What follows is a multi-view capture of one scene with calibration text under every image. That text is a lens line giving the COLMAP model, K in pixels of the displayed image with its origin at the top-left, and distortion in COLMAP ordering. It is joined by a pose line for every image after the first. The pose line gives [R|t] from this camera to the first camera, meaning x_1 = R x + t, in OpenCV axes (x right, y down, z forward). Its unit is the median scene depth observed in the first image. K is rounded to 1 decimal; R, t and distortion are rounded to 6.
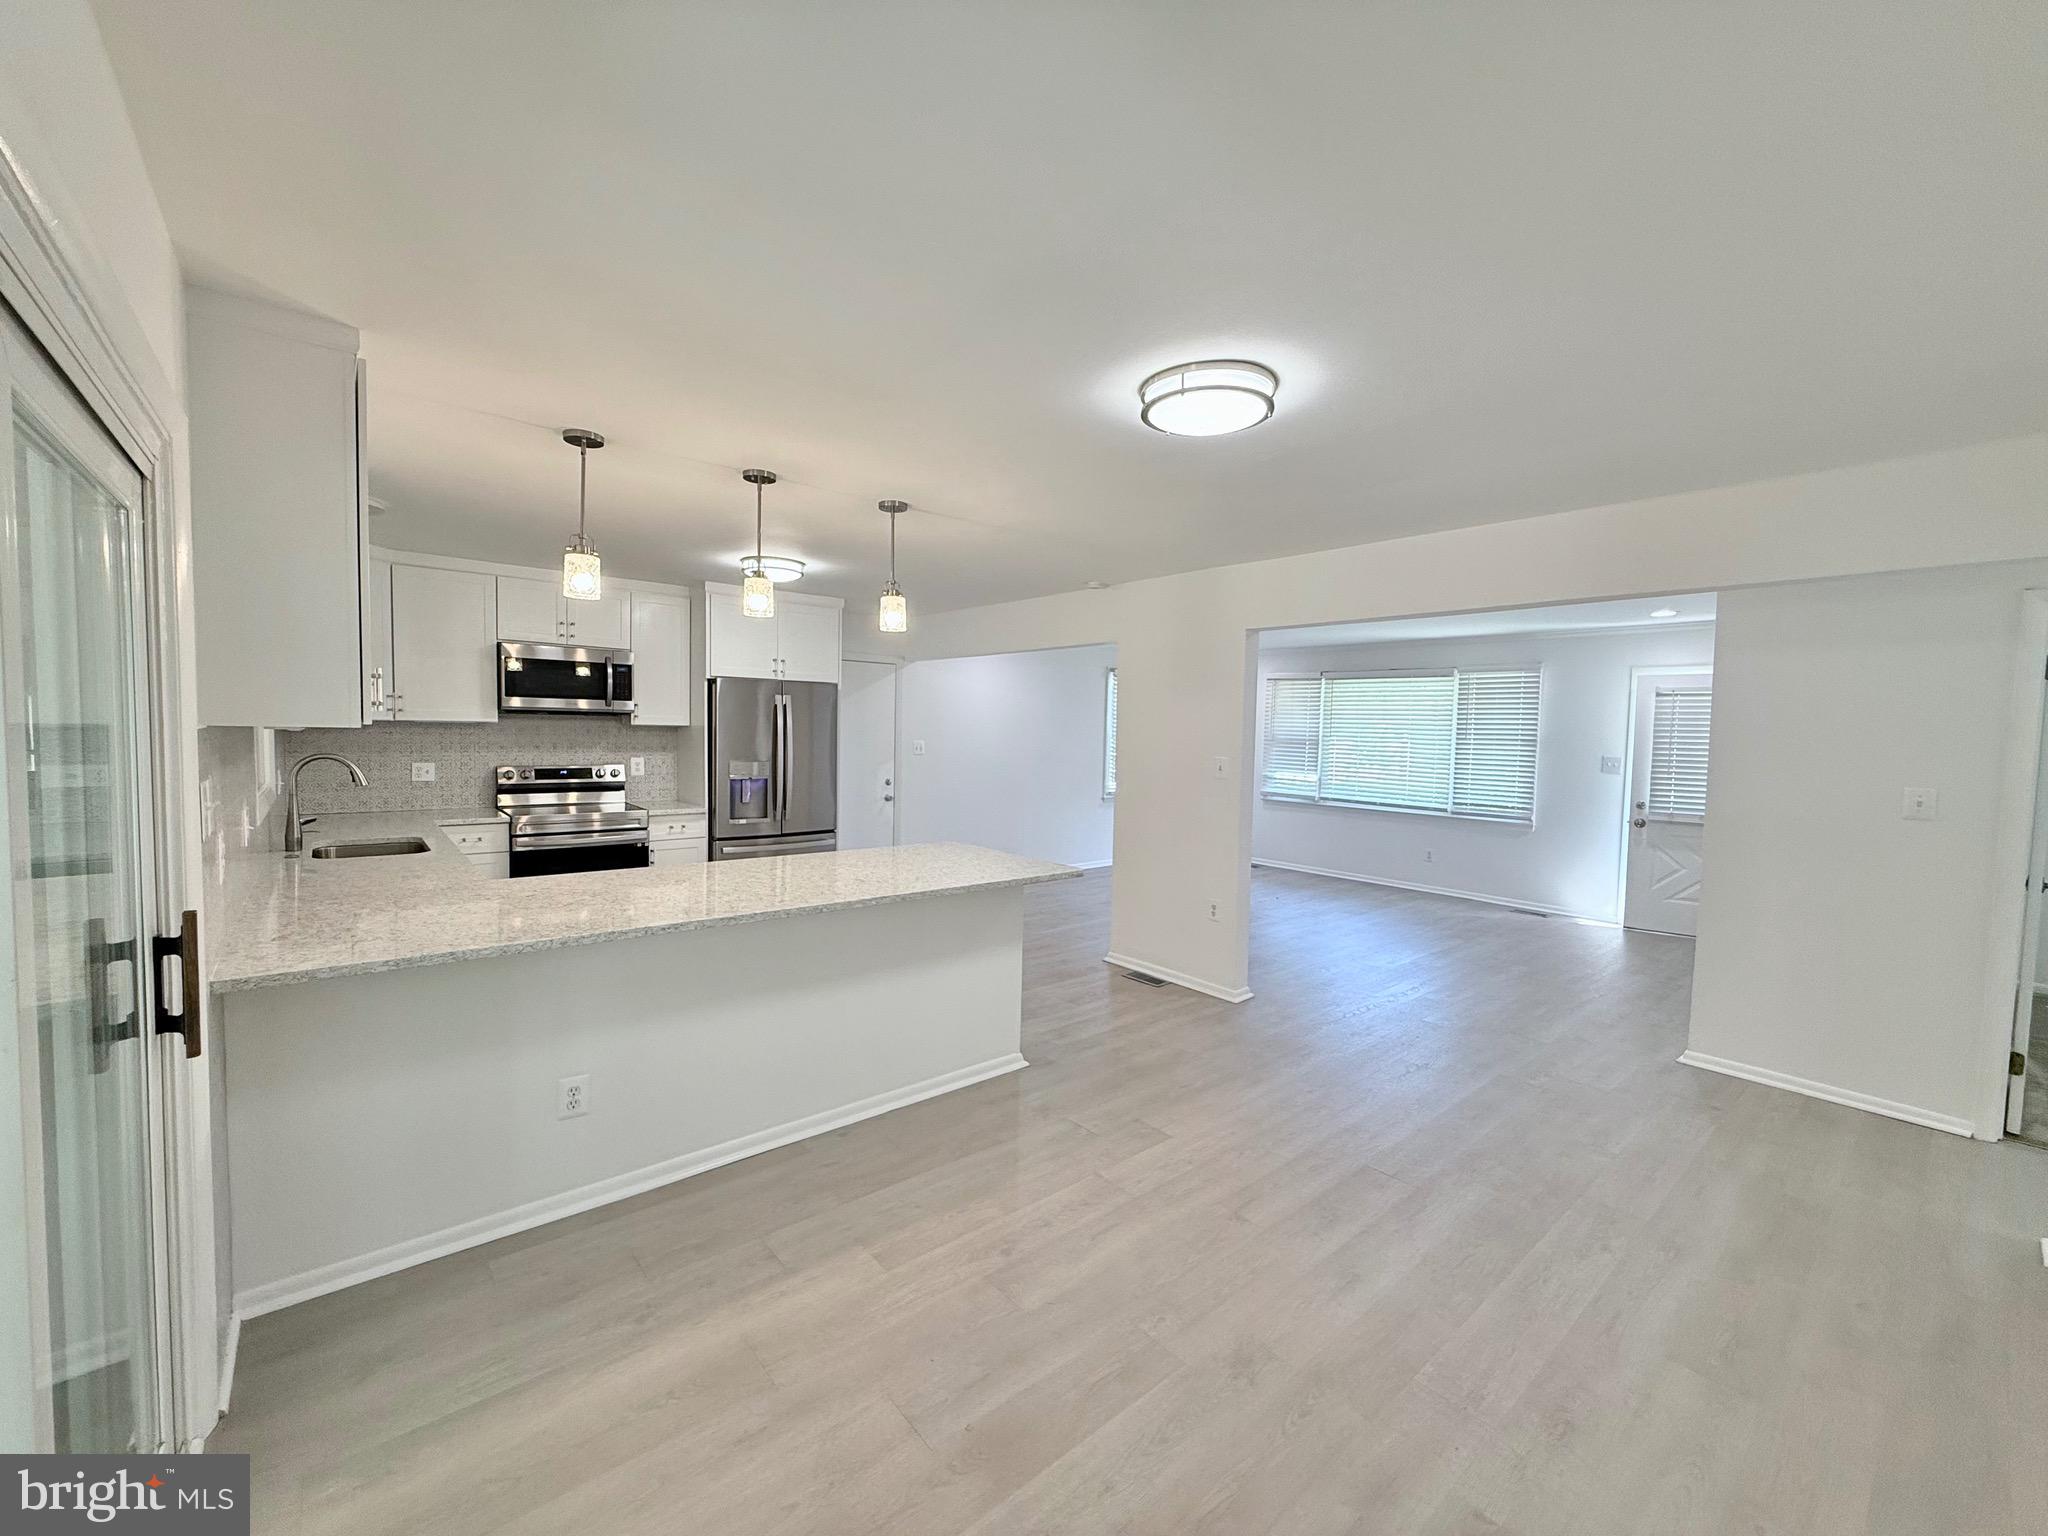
lens RADIAL K [[819.0, 0, 1015.5], [0, 819.0, 772.4], [0, 0, 1]] dist [-0.001845, -0.000011]
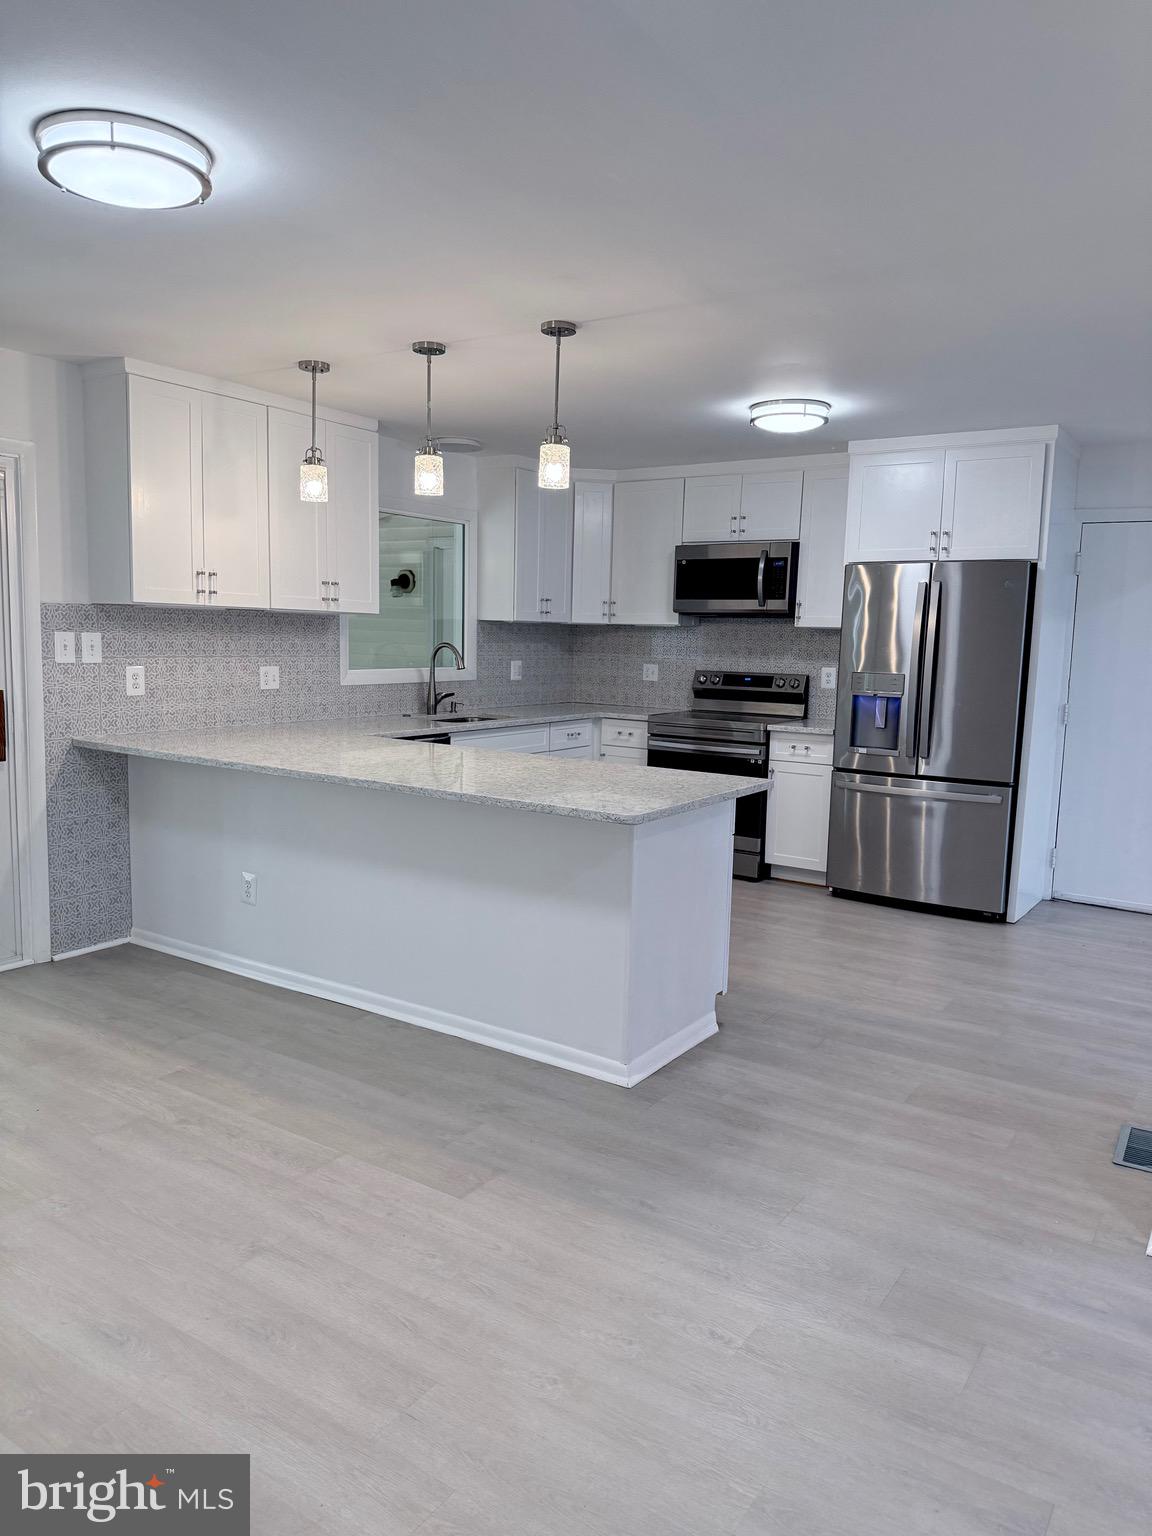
lens RADIAL K [[1075.0, 0, 574.1], [0, 1075.0, 759.4], [0, 0, 1]] dist [0.039363, -0.044691]
pose [[0.289583, 0.100486, -0.951864, 1.043994], [-0.072811, 0.993905, 0.082773, 0.006308], [0.954379, 0.045336, 0.295135, 0.820993]]
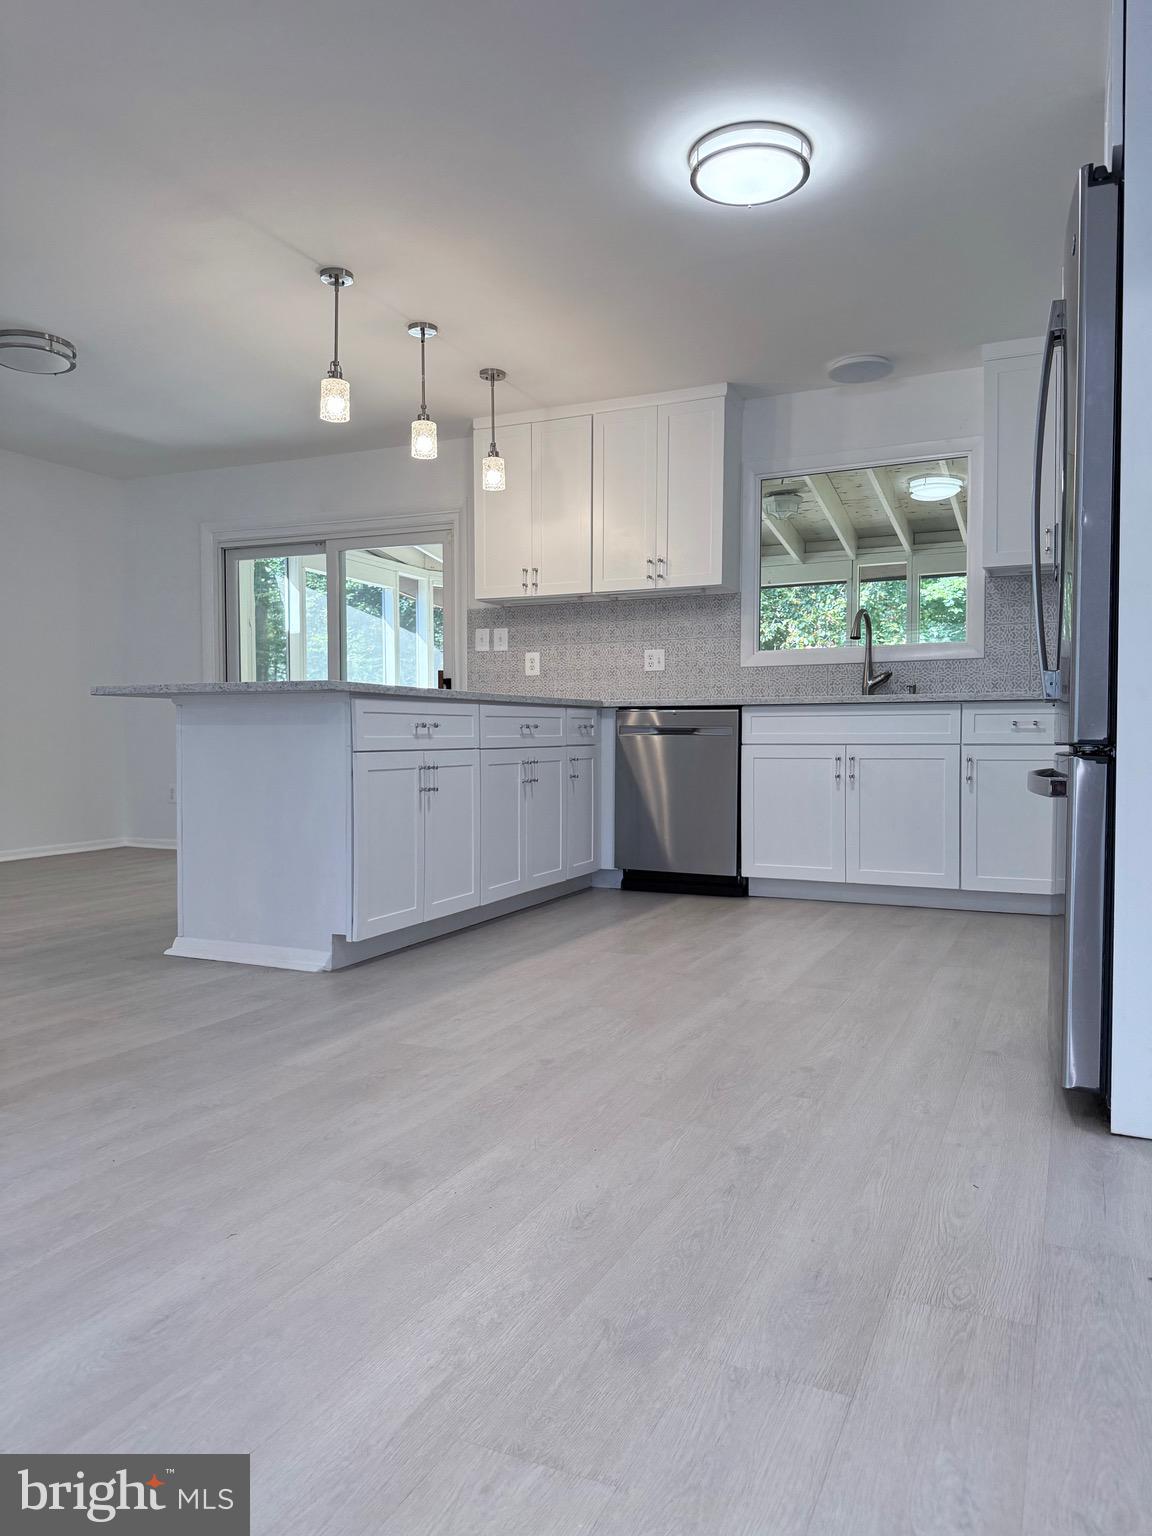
lens RADIAL K [[1075.0, 0, 576.1], [0, 1075.0, 775.3], [0, 0, 1]] dist [0.039363, -0.044691]
pose [[-0.901187, -0.003293, -0.433418, 0.135638], [-0.041326, 0.996068, 0.078358, 0.116099], [0.431455, 0.088527, -0.897780, 2.529179]]
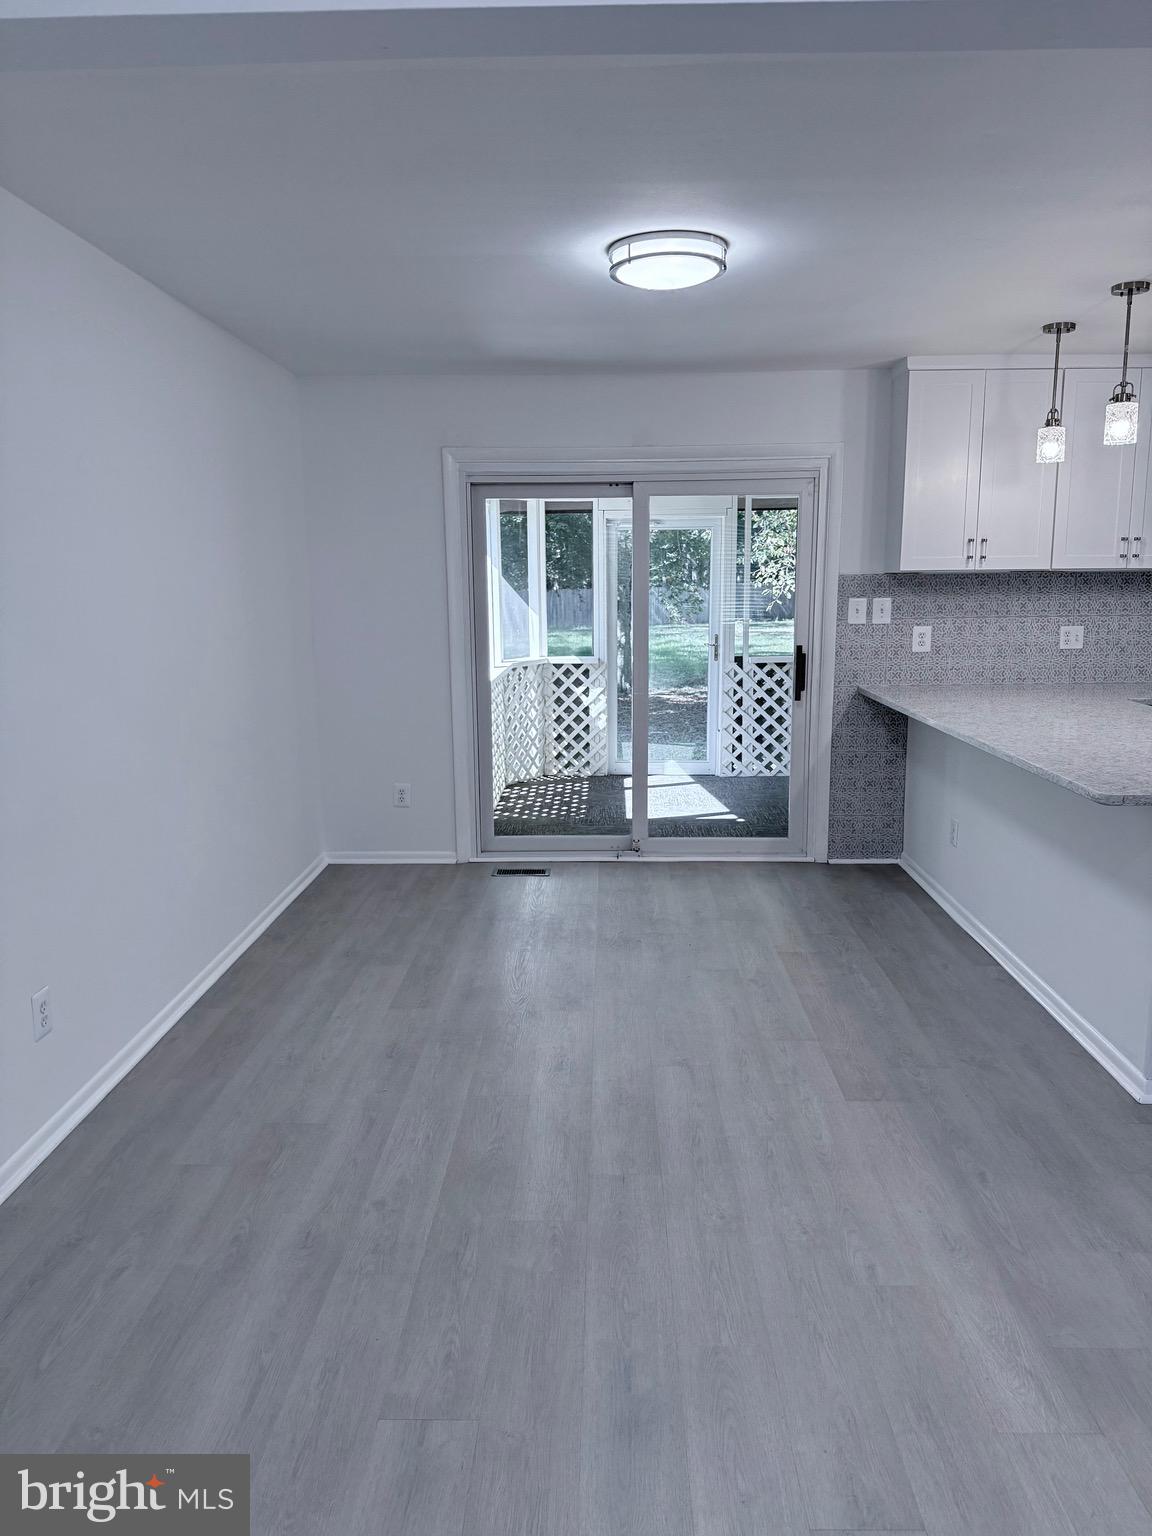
lens RADIAL K [[1075.0, 0, 574.7], [0, 1075.0, 752.2], [0, 0, 1]] dist [0.039363, -0.044691]
pose [[-0.662380, 0.106993, -0.741488, 1.087211], [-0.042416, 0.982806, 0.179705, -0.044399], [0.747966, 0.150484, -0.646453, 1.433921]]
